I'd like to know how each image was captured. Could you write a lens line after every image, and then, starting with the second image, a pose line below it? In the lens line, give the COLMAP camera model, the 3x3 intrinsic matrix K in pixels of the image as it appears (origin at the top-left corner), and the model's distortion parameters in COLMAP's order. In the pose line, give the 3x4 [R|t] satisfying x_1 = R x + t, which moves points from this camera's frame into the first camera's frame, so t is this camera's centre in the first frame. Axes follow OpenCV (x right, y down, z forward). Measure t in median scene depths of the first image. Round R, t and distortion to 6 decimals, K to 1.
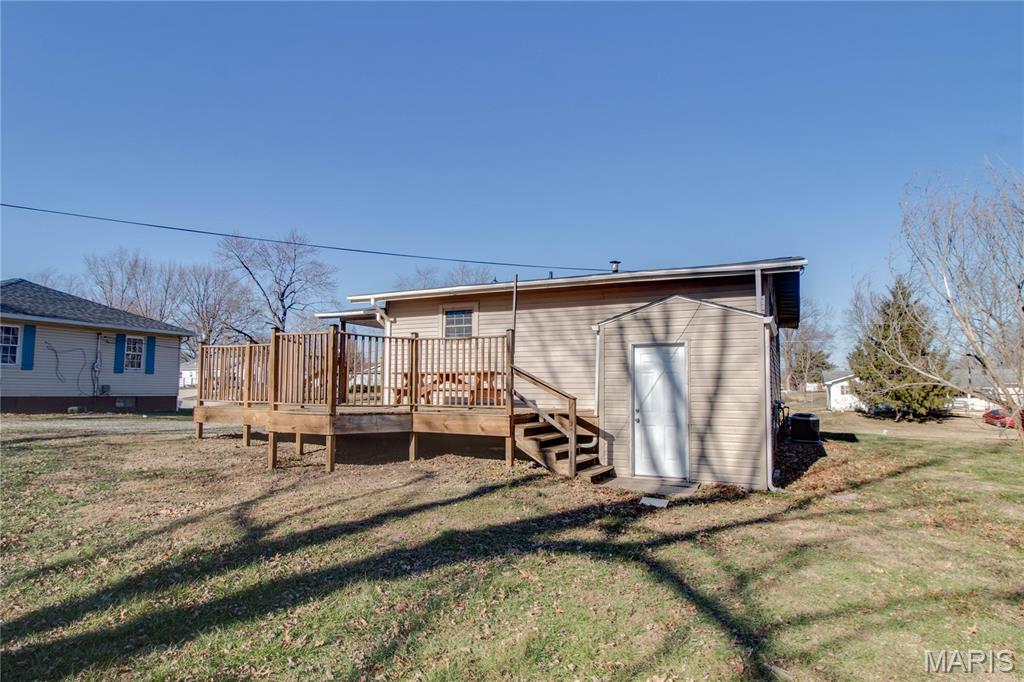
lens RADIAL K [[512.9, 0, 511.6], [0, 512.9, 348.8], [0, 0, 1]] dist [-0.000977, -0.000242]
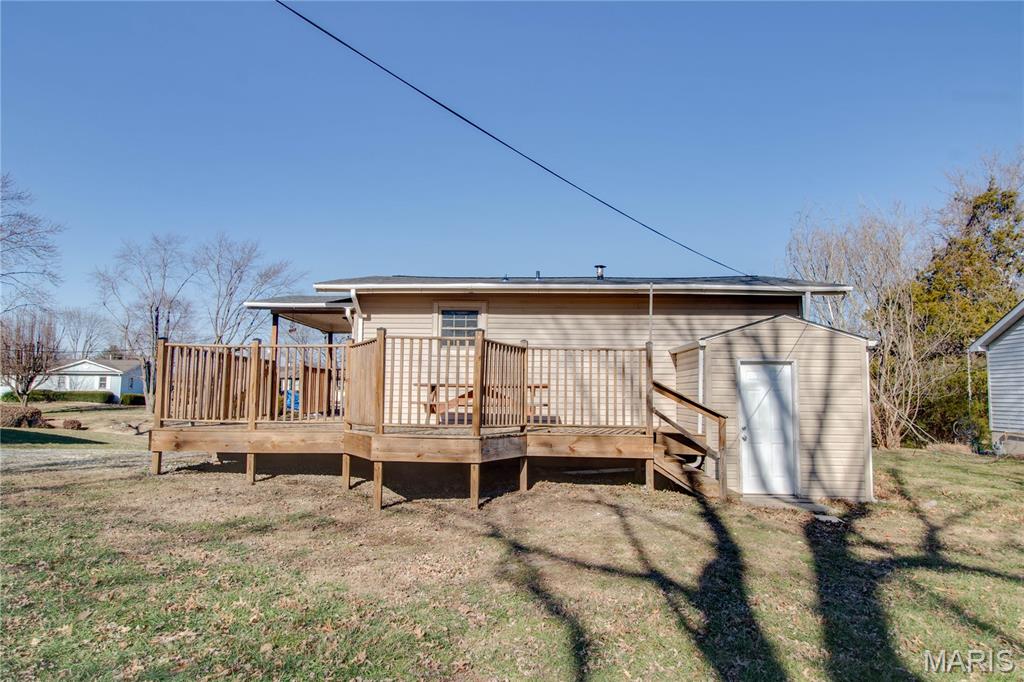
lens RADIAL K [[601.5, 0, 511.5], [0, 601.5, 335.5], [0, 0, 1]] dist [0.006765, -0.000054]
pose [[0.936657, 0.042075, 0.347712, -0.567749], [-0.032912, 0.998939, -0.032218, -0.005837], [-0.348698, 0.018733, 0.937048, 0.063612]]
